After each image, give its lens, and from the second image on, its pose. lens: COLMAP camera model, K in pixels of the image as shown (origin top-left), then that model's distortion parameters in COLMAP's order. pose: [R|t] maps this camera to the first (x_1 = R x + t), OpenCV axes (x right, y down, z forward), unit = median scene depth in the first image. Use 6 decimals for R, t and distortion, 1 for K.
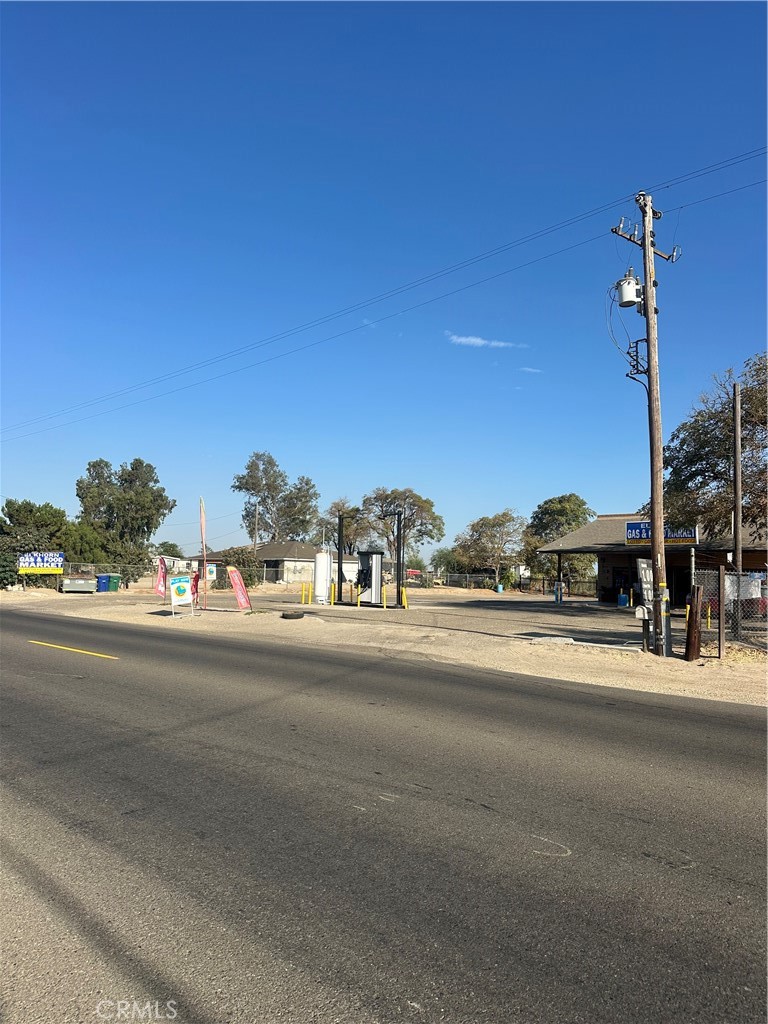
lens RADIAL K [[716.1, 0, 389.7], [0, 716.1, 505.1], [0, 0, 1]] dist [0.093423, -0.014041]
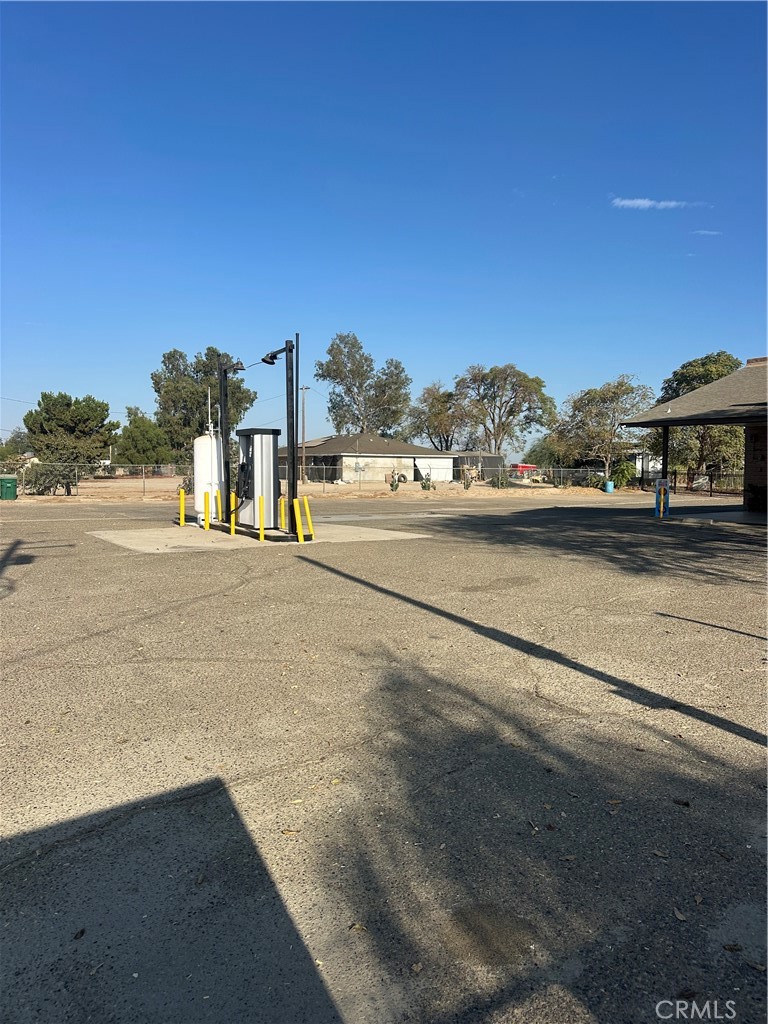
lens RADIAL K [[716.1, 0, 377.6], [0, 716.1, 510.2], [0, 0, 1]] dist [0.093423, -0.014041]
pose [[0.975381, -0.005195, -0.220464, 0.056892], [0.037956, 0.988758, 0.144624, 0.015441], [0.217234, -0.149432, 0.964614, 0.149034]]
